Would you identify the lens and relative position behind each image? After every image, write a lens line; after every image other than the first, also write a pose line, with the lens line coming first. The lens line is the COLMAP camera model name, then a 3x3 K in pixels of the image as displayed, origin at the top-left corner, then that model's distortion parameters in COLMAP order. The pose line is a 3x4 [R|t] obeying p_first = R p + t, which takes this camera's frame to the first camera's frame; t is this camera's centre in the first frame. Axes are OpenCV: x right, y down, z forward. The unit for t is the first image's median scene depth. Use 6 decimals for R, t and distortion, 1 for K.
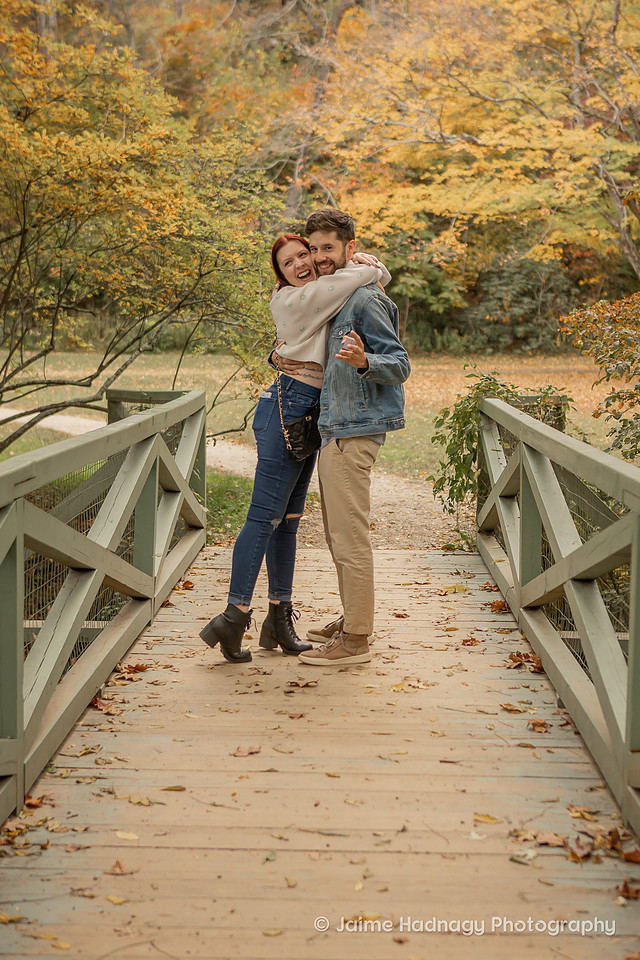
lens RADIAL K [[1645.9, 0, 376.4], [0, 1645.9, 464.3], [0, 0, 1]] dist [0.016617, 0.000000]
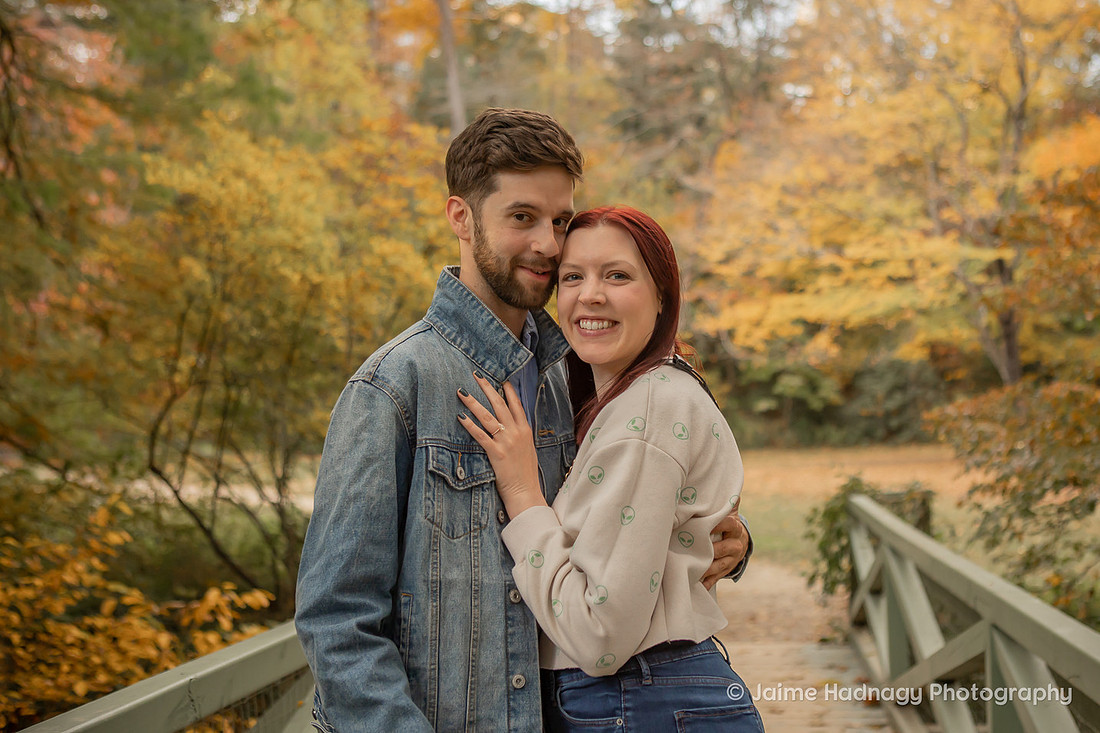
lens RADIAL K [[1501.2, 0, 642.9], [0, 1501.2, 337.0], [0, 0, 1]] dist [-0.052566, 0.000000]
pose [[0.996158, -0.038770, -0.078523, 0.005155], [0.027341, 0.989530, -0.141714, -0.003790], [0.083195, 0.139023, 0.986788, 0.010765]]
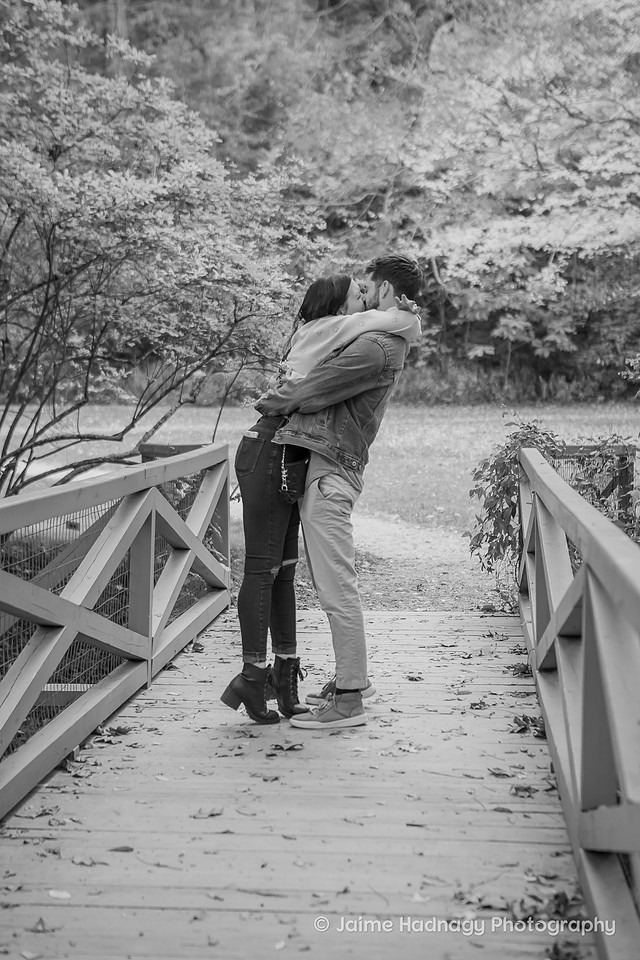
lens RADIAL K [[1816.1, 0, 339.8], [0, 1816.1, 498.6], [0, 0, 1]] dist [0.129763, 0.000000]
pose [[0.996253, -0.008576, -0.086063, 0.021818], [0.007226, 0.999846, -0.015983, 0.001807], [0.086186, 0.015301, 0.996162, -0.014443]]
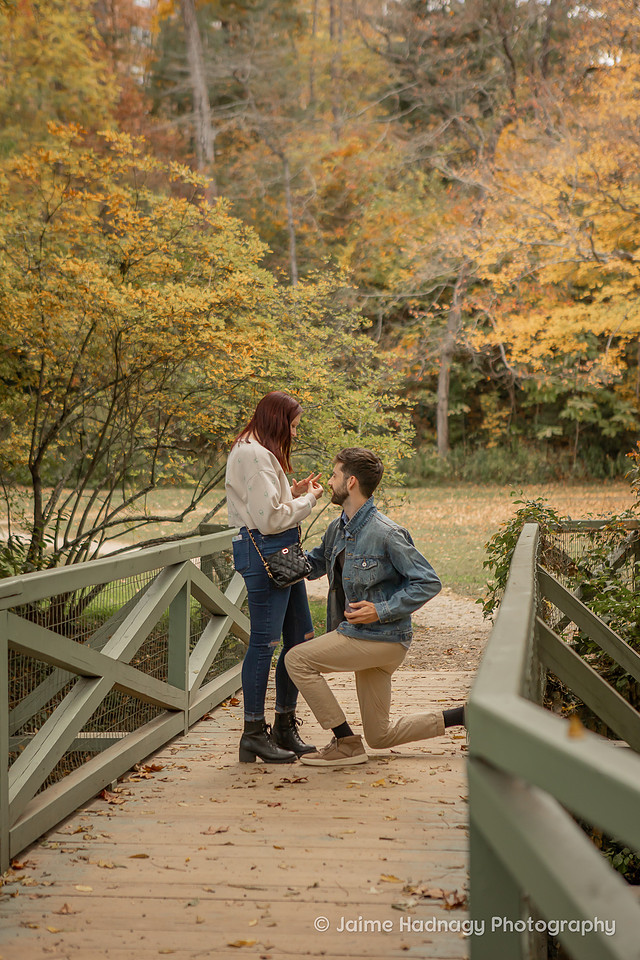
lens RADIAL K [[1781.3, 0, 326.1], [0, 1781.3, 470.9], [0, 0, 1]] dist [0.139553, 0.000000]
pose [[0.989204, -0.028286, -0.143788, 0.044276], [0.017416, 0.996933, -0.076299, 0.004712], [0.145505, 0.072971, 0.986663, -0.059468]]
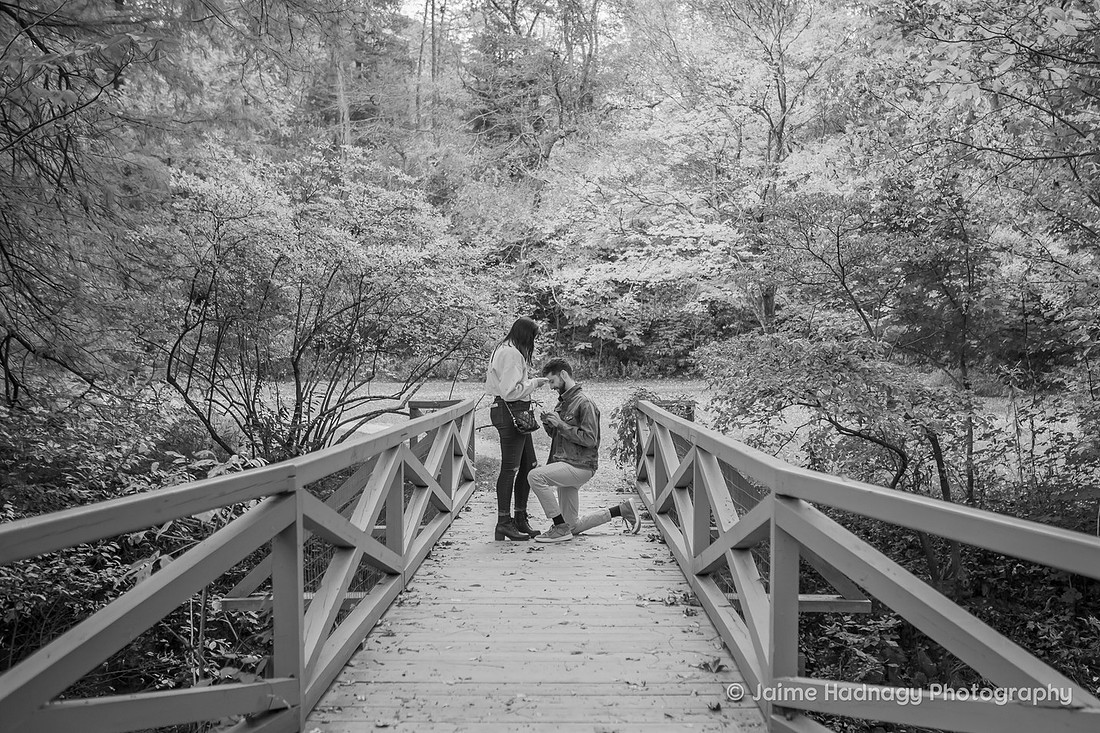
lens RADIAL K [[1246.9, 0, 611.4], [0, 1246.9, 364.6], [0, 0, 1]] dist [-0.119525, 0.000000]
pose [[0.999584, -0.015917, 0.024038, 0.002901], [0.017794, 0.996635, -0.080018, 0.010878], [-0.022683, 0.080413, 0.996504, -0.121609]]
